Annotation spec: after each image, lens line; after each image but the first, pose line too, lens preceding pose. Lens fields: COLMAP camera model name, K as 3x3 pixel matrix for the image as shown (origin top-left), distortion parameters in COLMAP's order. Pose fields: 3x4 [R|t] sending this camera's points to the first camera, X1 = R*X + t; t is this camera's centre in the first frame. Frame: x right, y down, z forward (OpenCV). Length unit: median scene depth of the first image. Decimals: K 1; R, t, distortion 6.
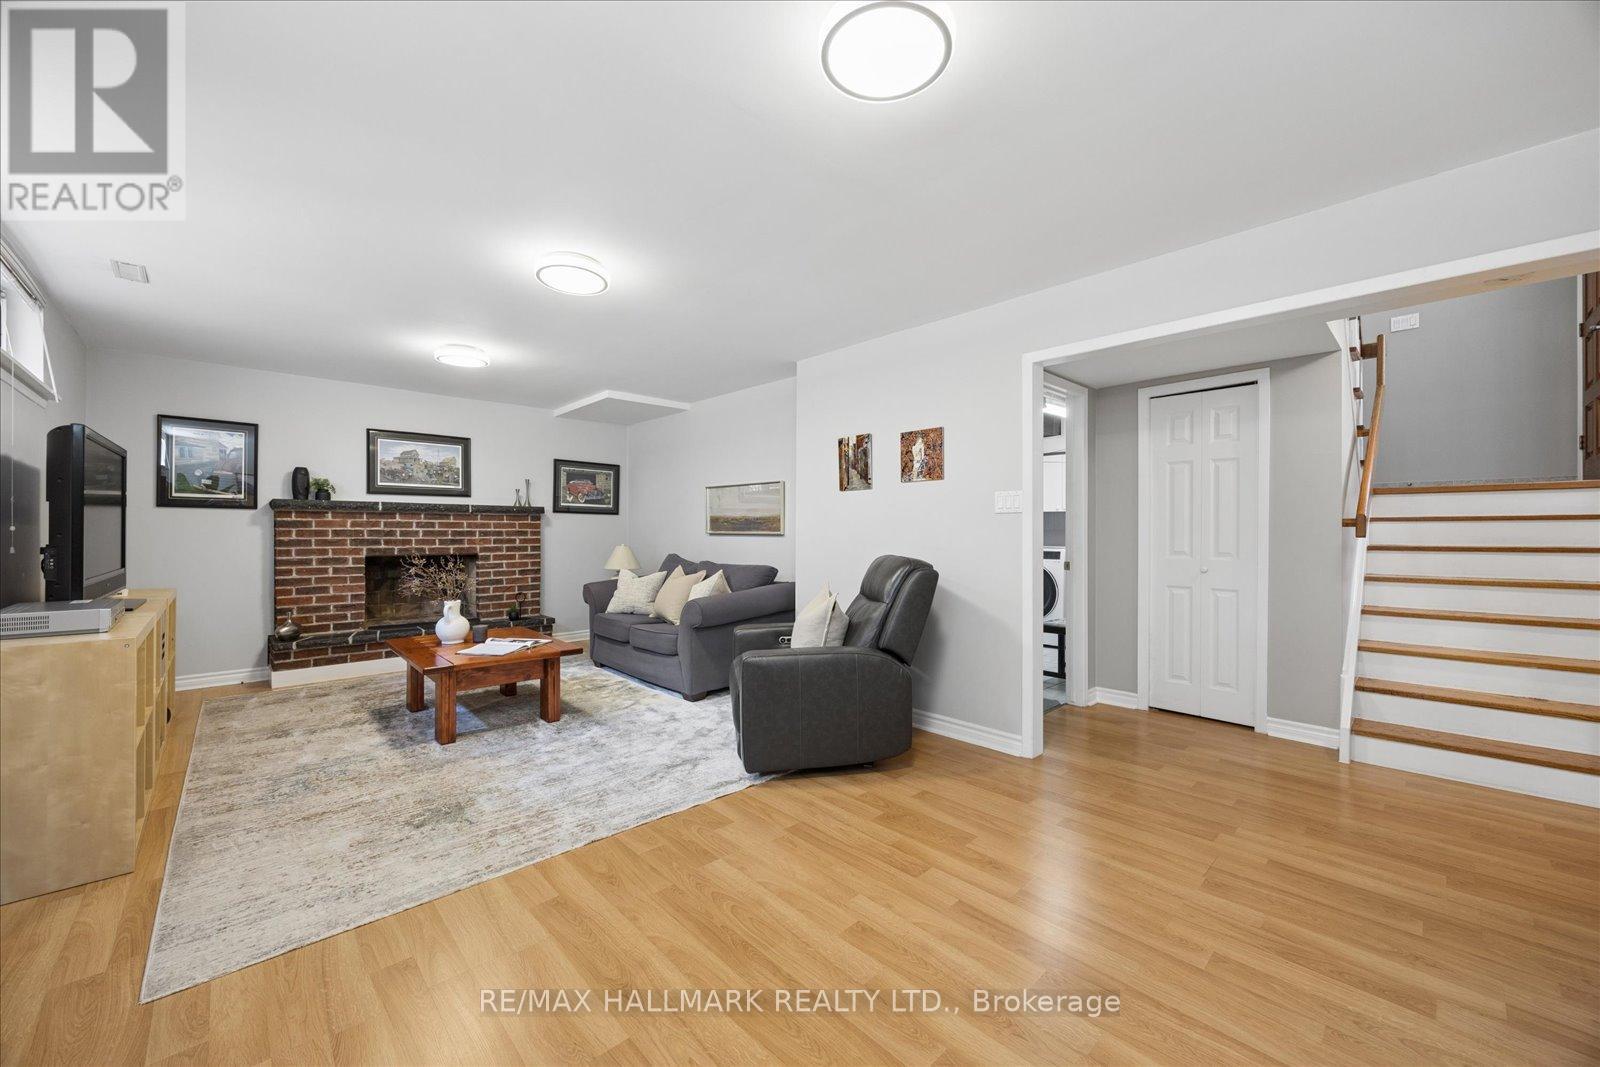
lens RADIAL K [[609.8, 0, 801.7], [0, 609.8, 531.2], [0, 0, 1]] dist [-0.001462, 0.000000]
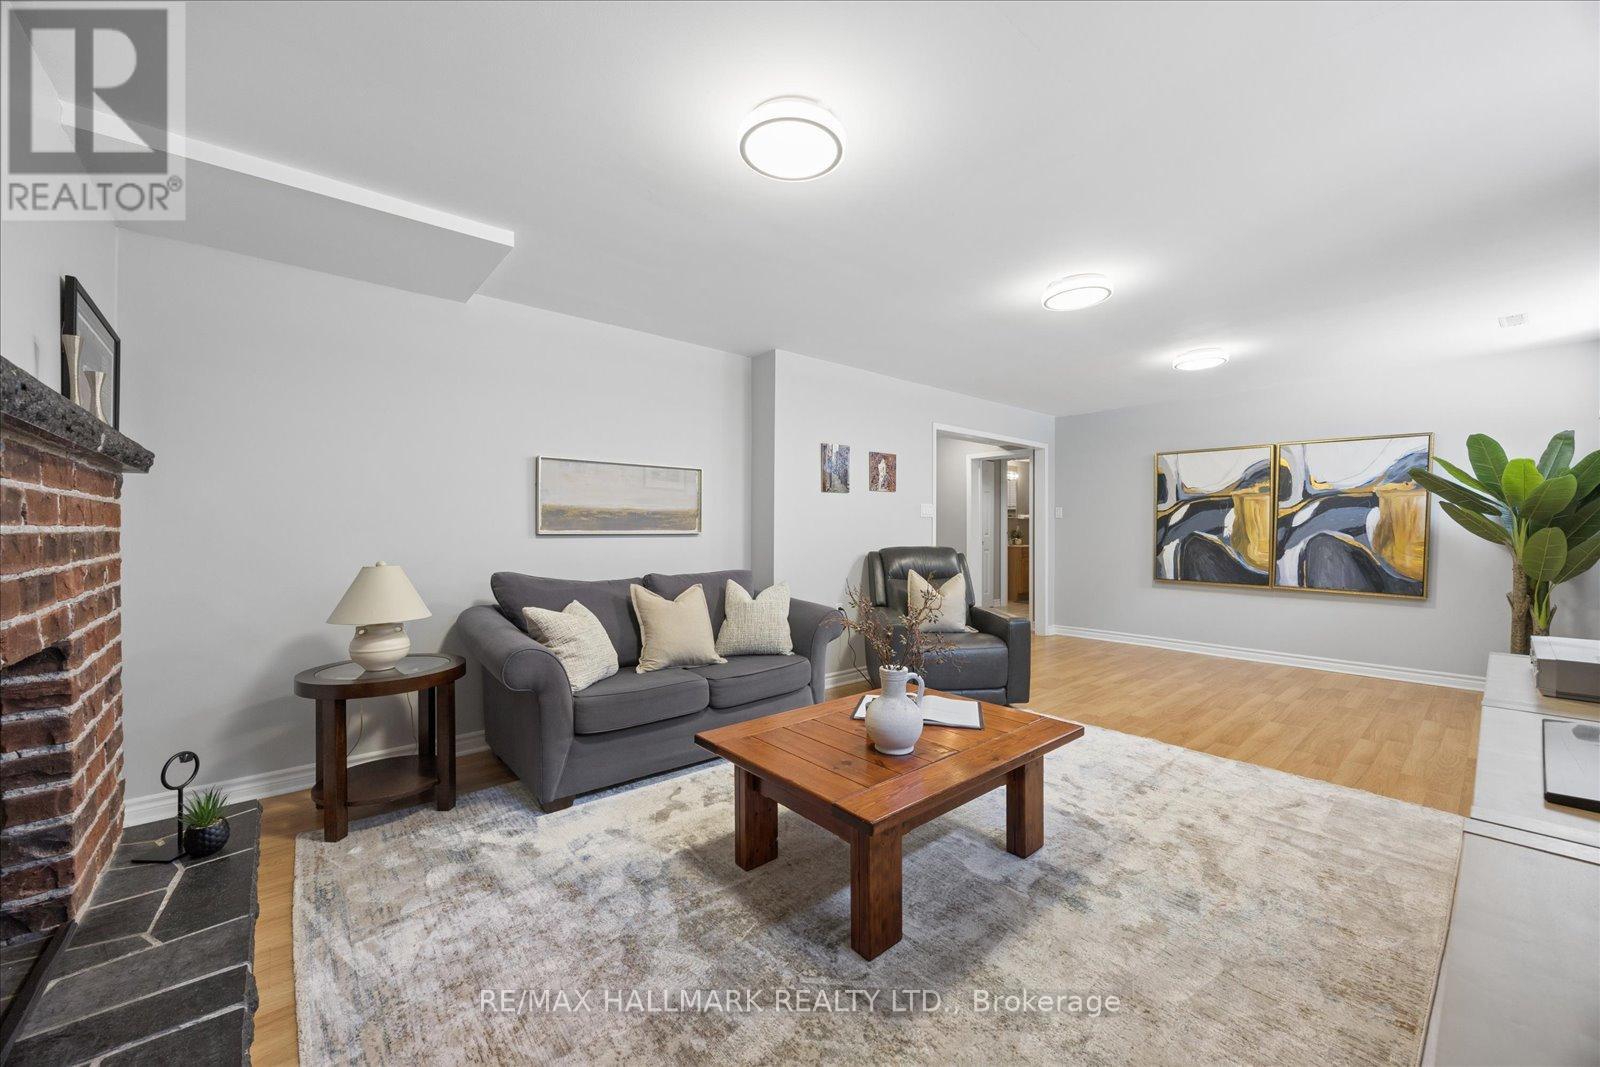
lens RADIAL K [[609.8, 0, 801.7], [0, 609.8, 531.2], [0, 0, 1]] dist [-0.001462, 0.000000]
pose [[0.048315, 0.000605, 0.998832, -1.087337], [0.006354, 0.999979, -0.000913, 0.005220], [-0.998812, 0.006390, 0.048310, 1.050156]]
